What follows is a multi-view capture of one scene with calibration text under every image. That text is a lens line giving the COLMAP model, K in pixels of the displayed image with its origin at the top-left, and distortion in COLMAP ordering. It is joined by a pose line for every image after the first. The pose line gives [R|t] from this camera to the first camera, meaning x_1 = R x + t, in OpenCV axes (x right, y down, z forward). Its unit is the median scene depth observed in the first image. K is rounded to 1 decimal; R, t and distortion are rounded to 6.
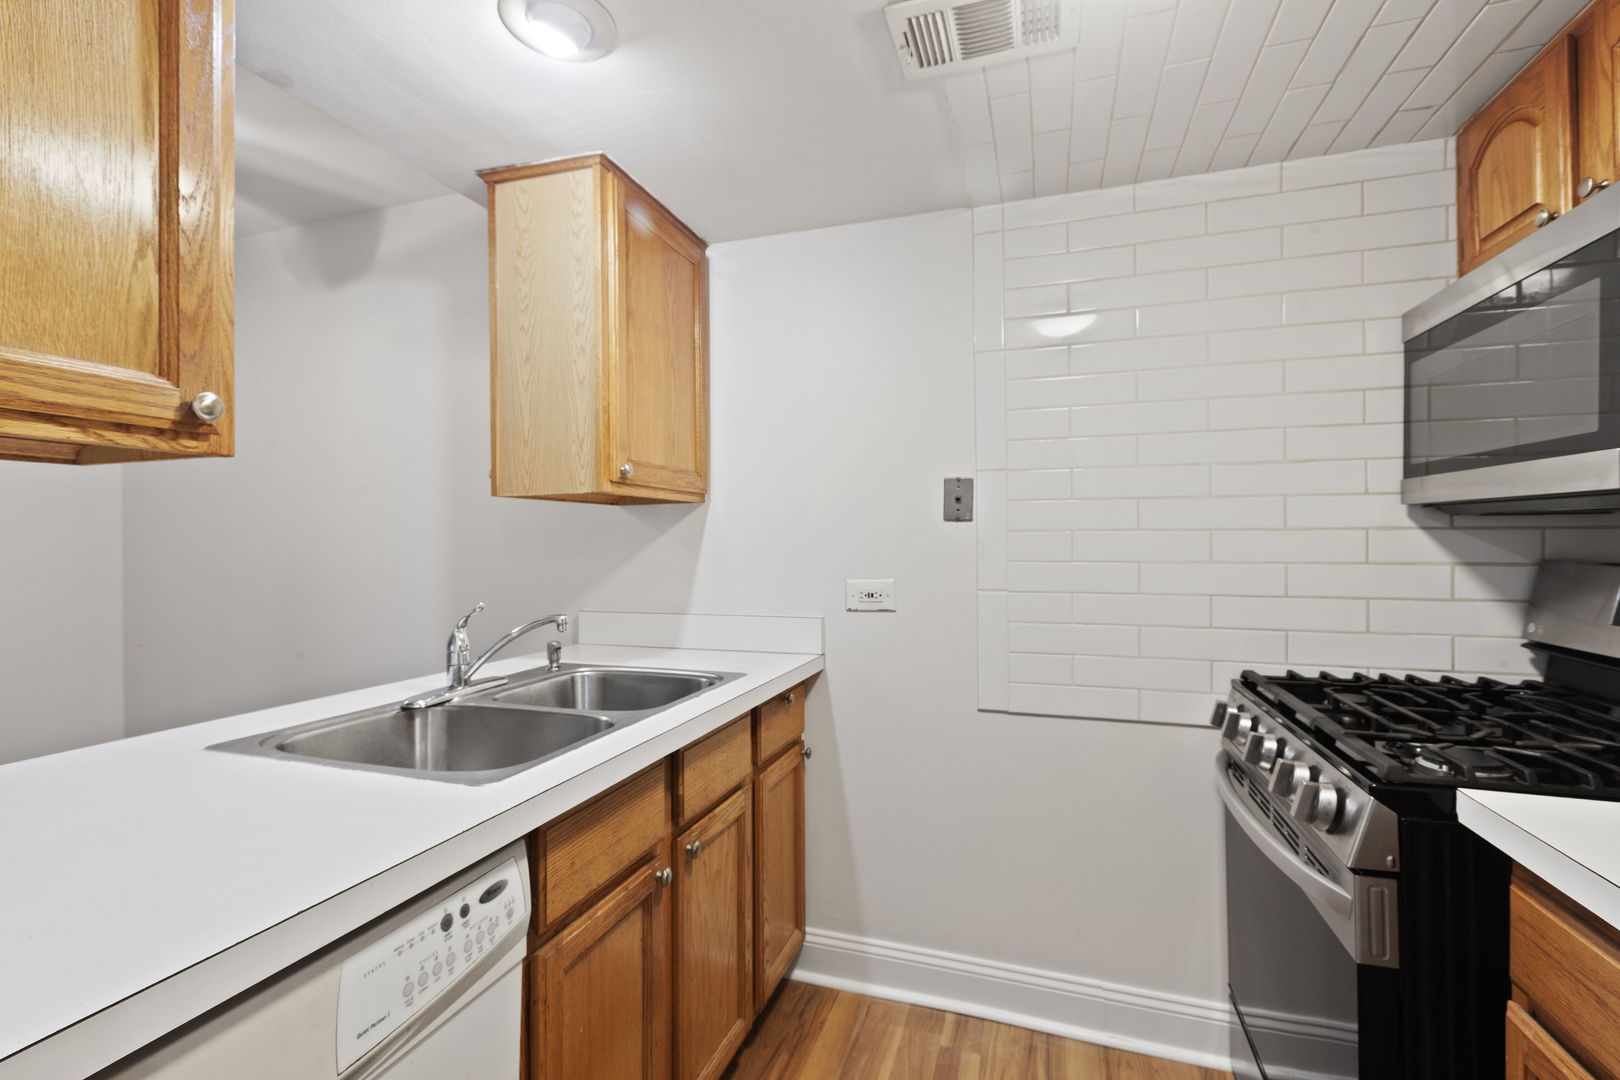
lens RADIAL K [[725.3, 0, 809.5], [0, 725.3, 540.2], [0, 0, 1]] dist [0.002834, -0.001811]
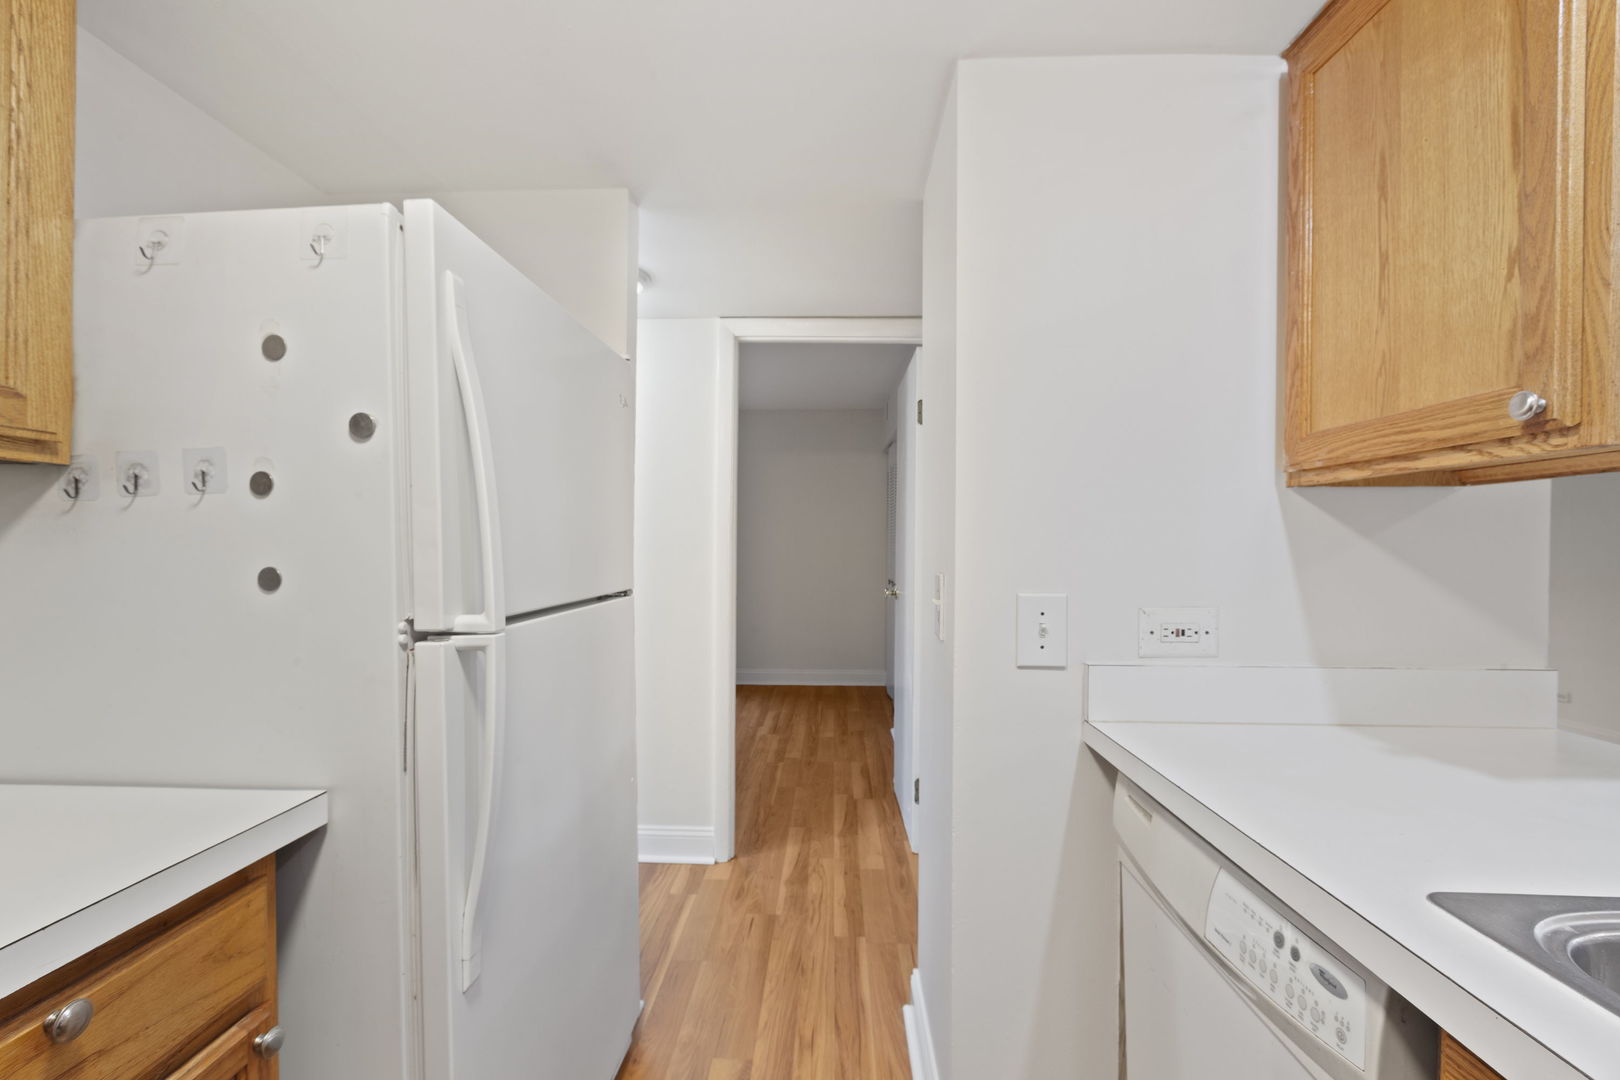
lens RADIAL K [[725.3, 0, 809.0], [0, 725.3, 545.6], [0, 0, 1]] dist [0.002834, -0.001811]
pose [[-0.960138, 0.003729, -0.279502, 0.366441], [0.004197, 0.999991, -0.001076, -0.001191], [0.279495, -0.002206, -0.960145, 1.734755]]
